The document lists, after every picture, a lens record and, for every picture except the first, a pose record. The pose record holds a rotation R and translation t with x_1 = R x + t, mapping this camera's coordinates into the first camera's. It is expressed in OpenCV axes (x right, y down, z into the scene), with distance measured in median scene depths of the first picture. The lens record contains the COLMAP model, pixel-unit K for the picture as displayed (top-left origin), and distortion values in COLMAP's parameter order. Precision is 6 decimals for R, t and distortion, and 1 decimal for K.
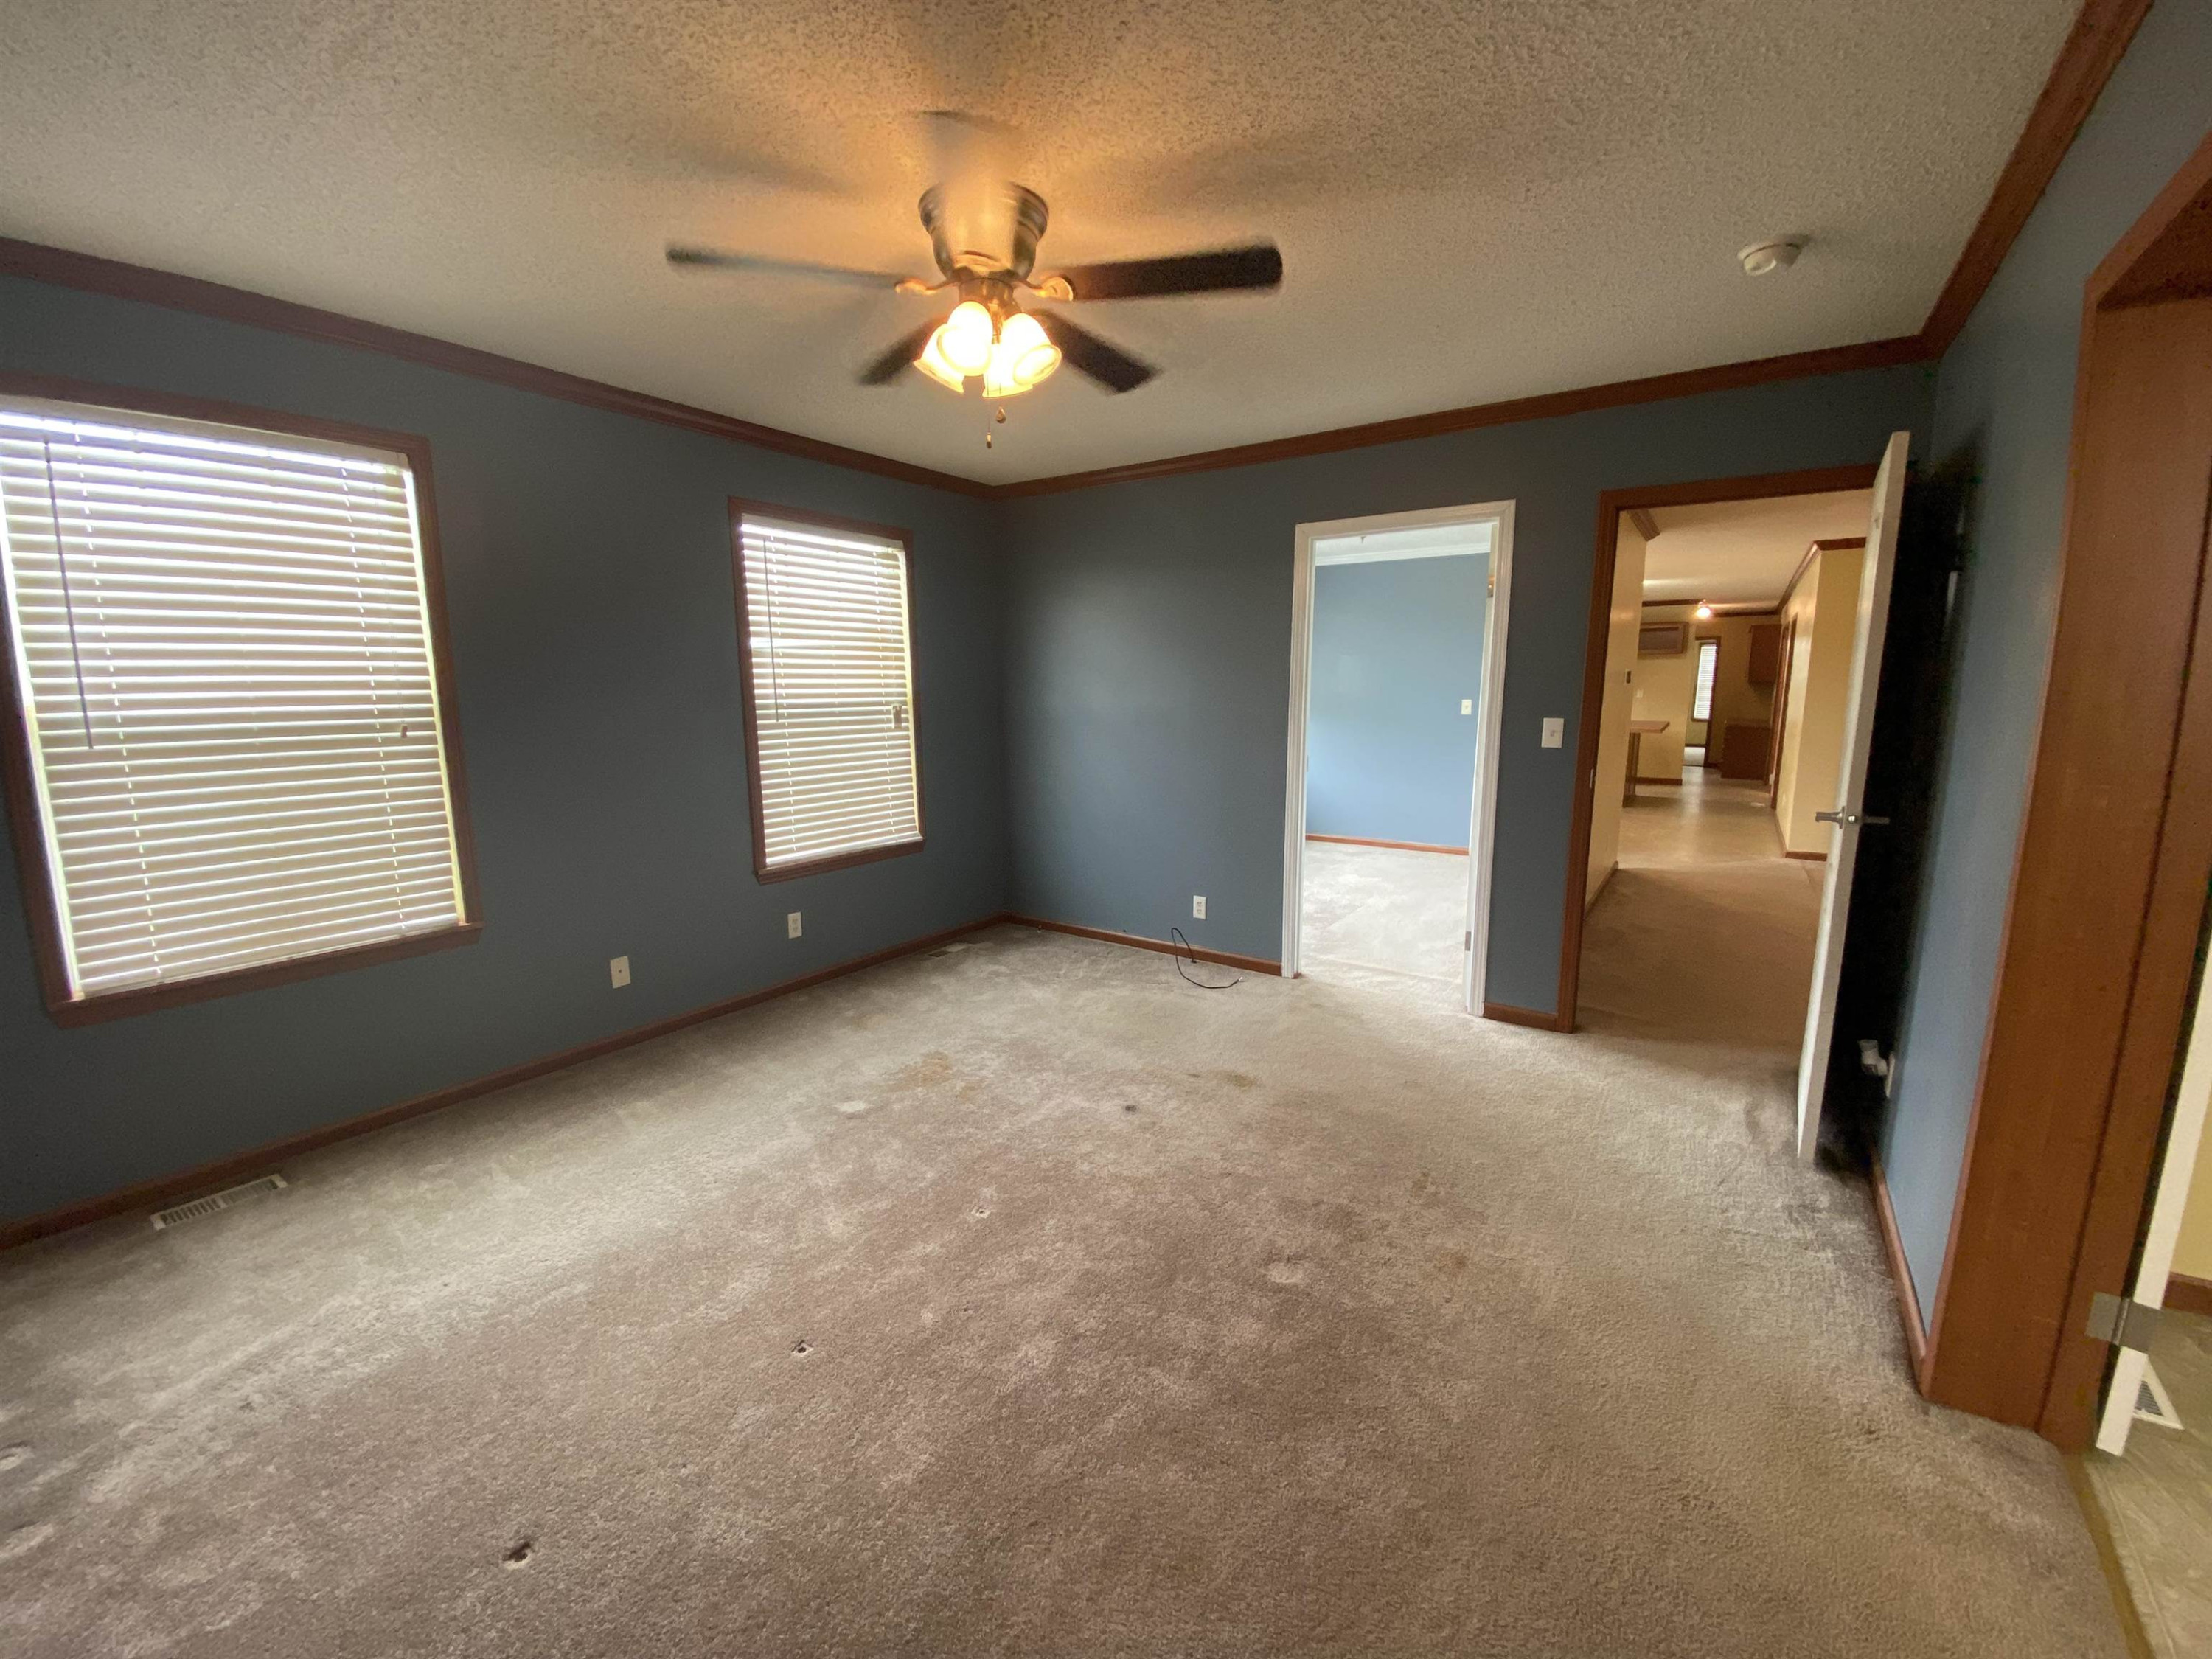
lens RADIAL K [[888.9, 0, 1100.5], [0, 888.9, 824.7], [0, 0, 1]] dist [-0.025186, -0.003141]
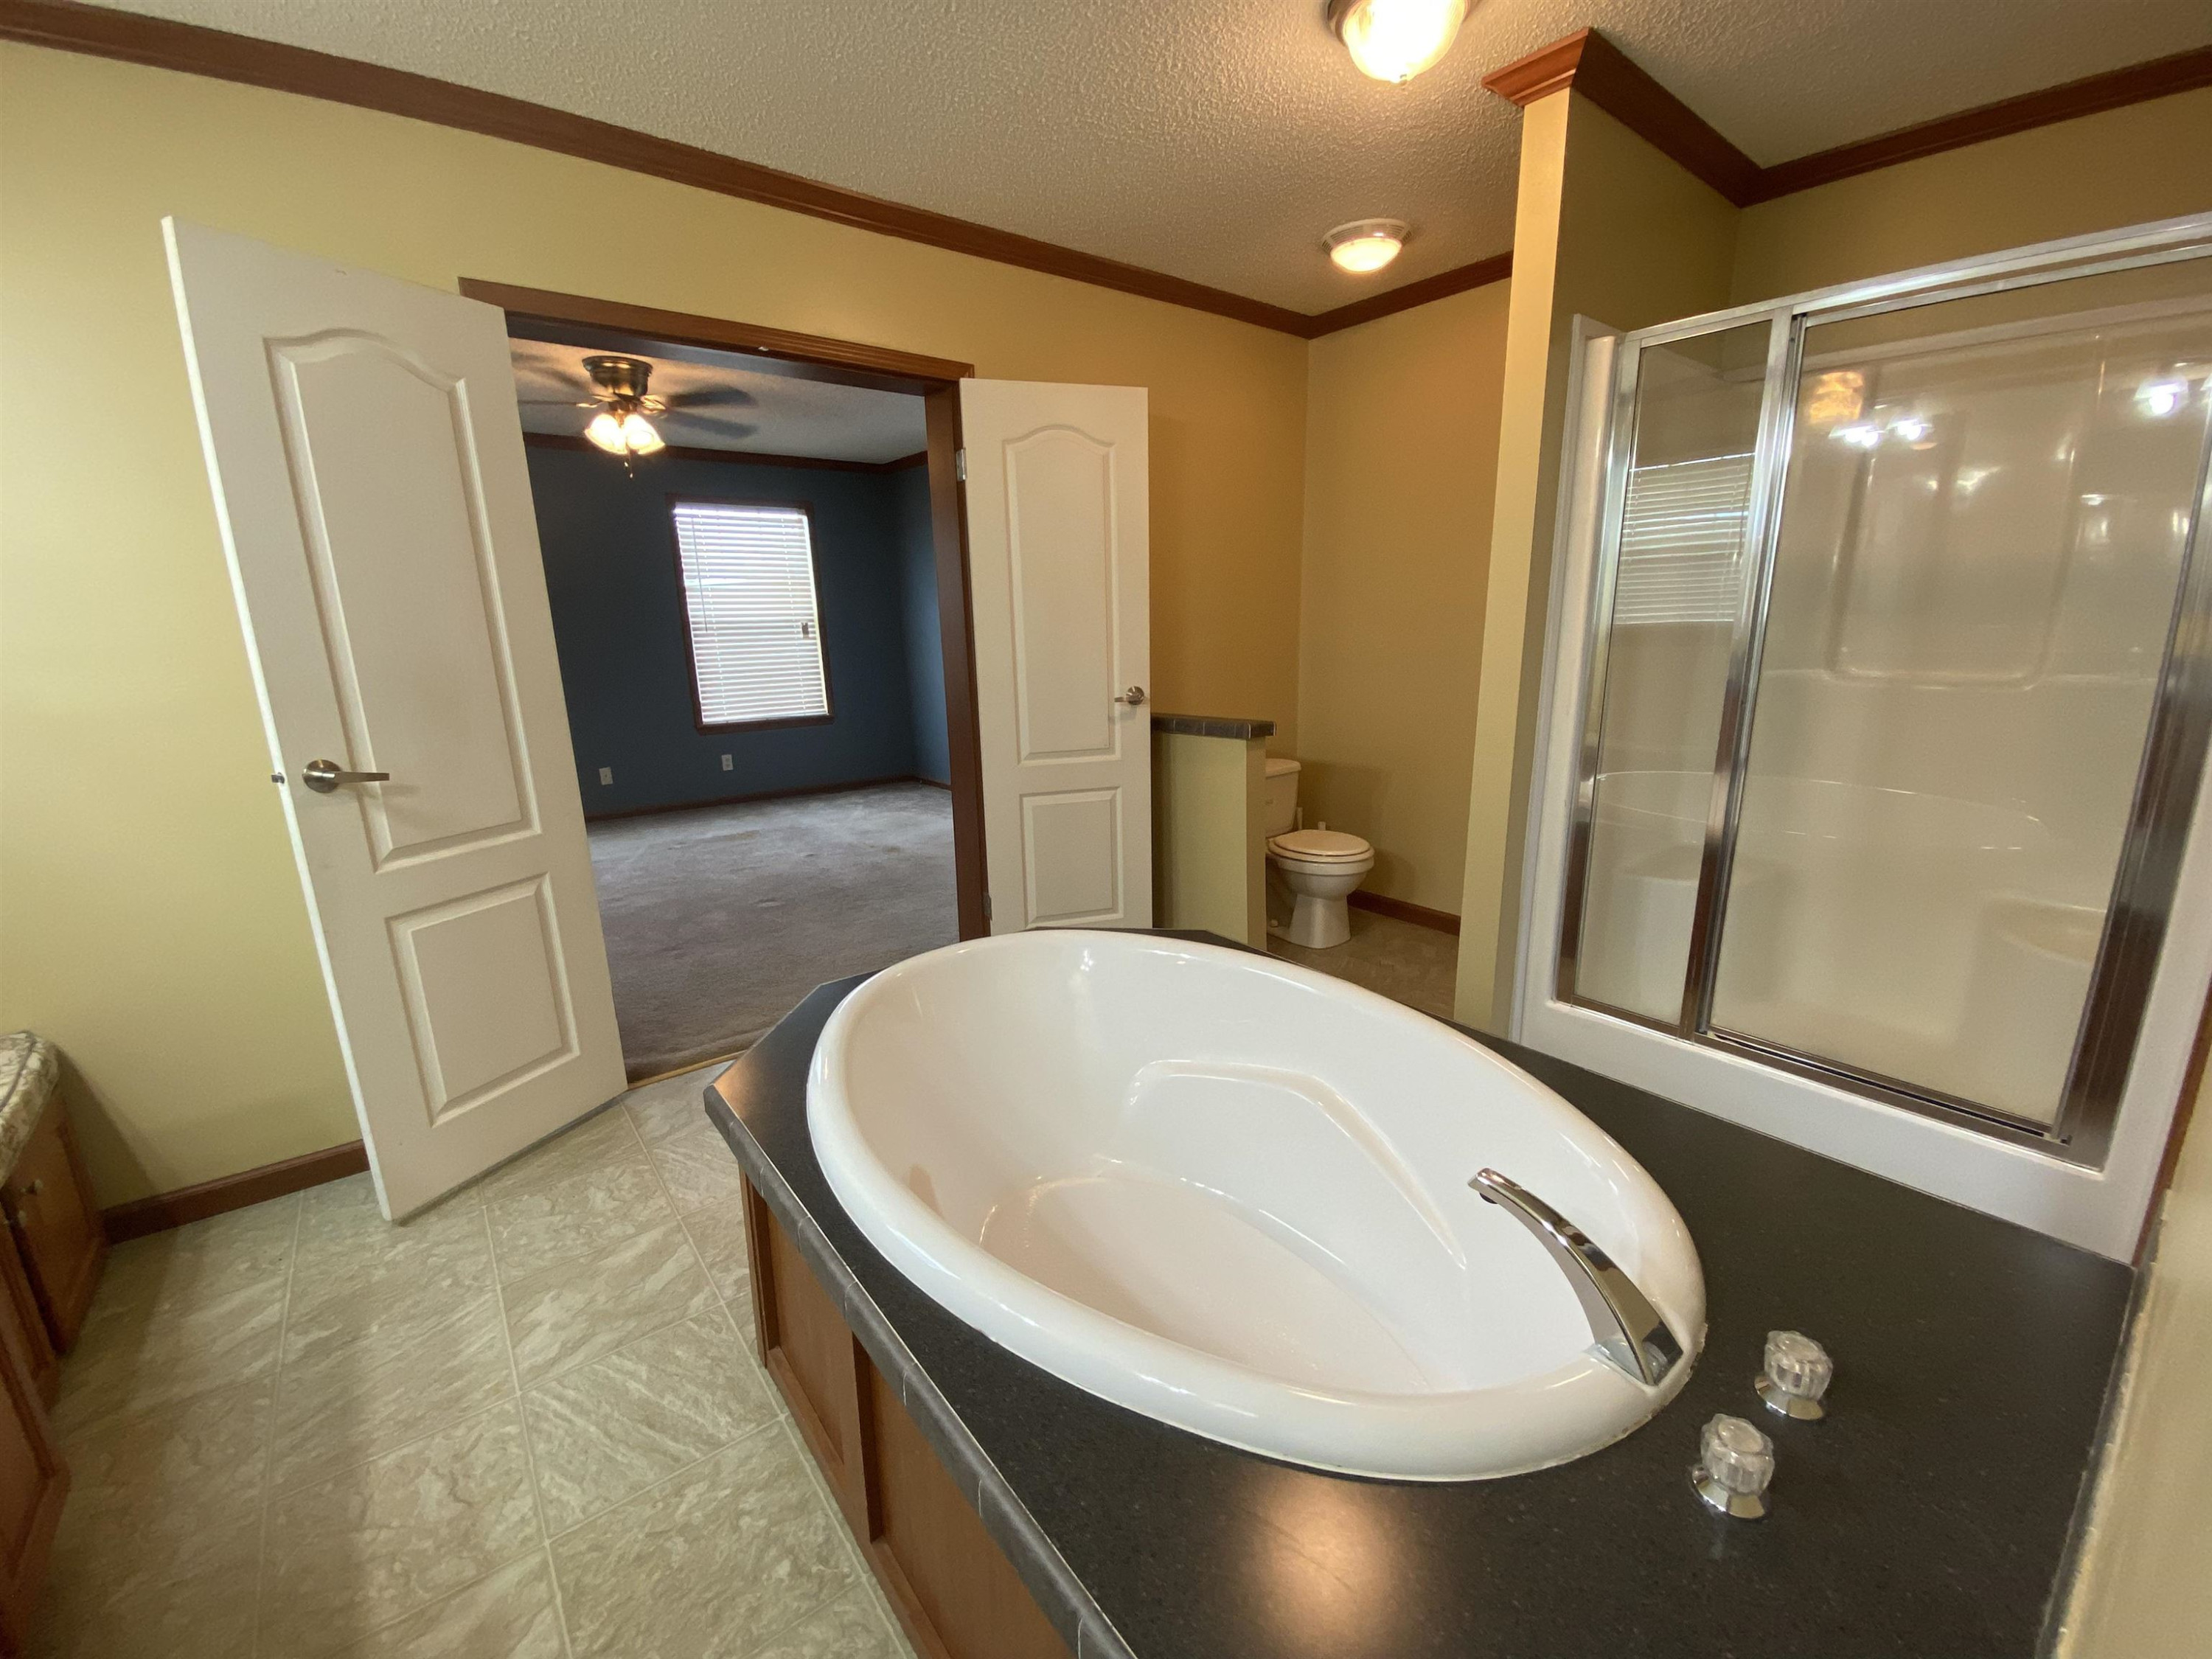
lens RADIAL K [[888.9, 0, 1111.2], [0, 888.9, 834.2], [0, 0, 1]] dist [-0.025186, -0.003141]
pose [[0.965166, 0.056015, -0.255571, 0.676816], [-0.032407, 0.994885, 0.095670, 0.062372], [0.259623, -0.084055, 0.962045, -0.332999]]
